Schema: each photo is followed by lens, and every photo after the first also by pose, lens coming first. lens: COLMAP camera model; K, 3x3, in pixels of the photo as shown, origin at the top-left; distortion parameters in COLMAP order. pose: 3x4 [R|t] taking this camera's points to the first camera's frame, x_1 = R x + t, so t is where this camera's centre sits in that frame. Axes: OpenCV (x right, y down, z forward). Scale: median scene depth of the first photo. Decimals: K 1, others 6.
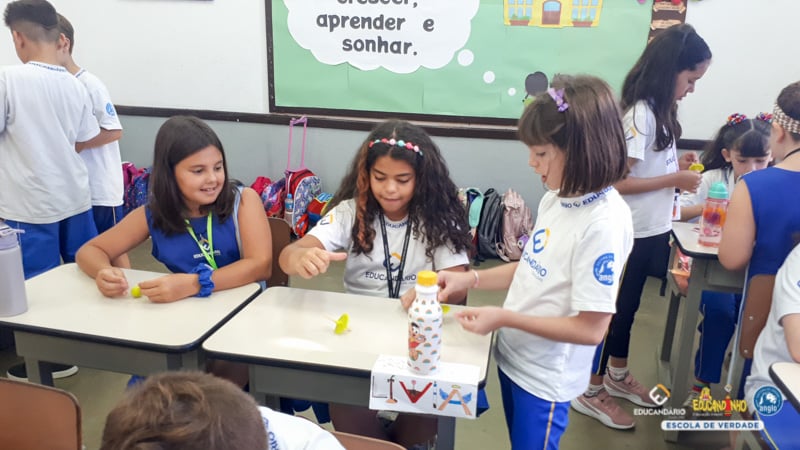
lens RADIAL K [[624.2, 0, 400.0], [0, 624.2, 225.0], [0, 0, 1]] dist [0.000923, -0.045413]
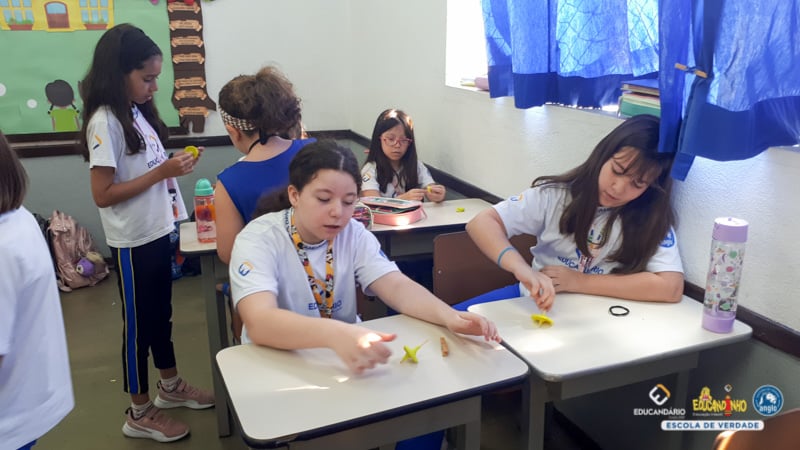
lens RADIAL K [[624.2, 0, 400.0], [0, 624.2, 225.0], [0, 0, 1]] dist [0.000923, -0.045413]
pose [[0.835733, -0.179673, 0.518910, 0.136862], [0.181261, 0.982254, 0.048176, 0.009121], [-0.518357, 0.053795, 0.853470, -0.019877]]
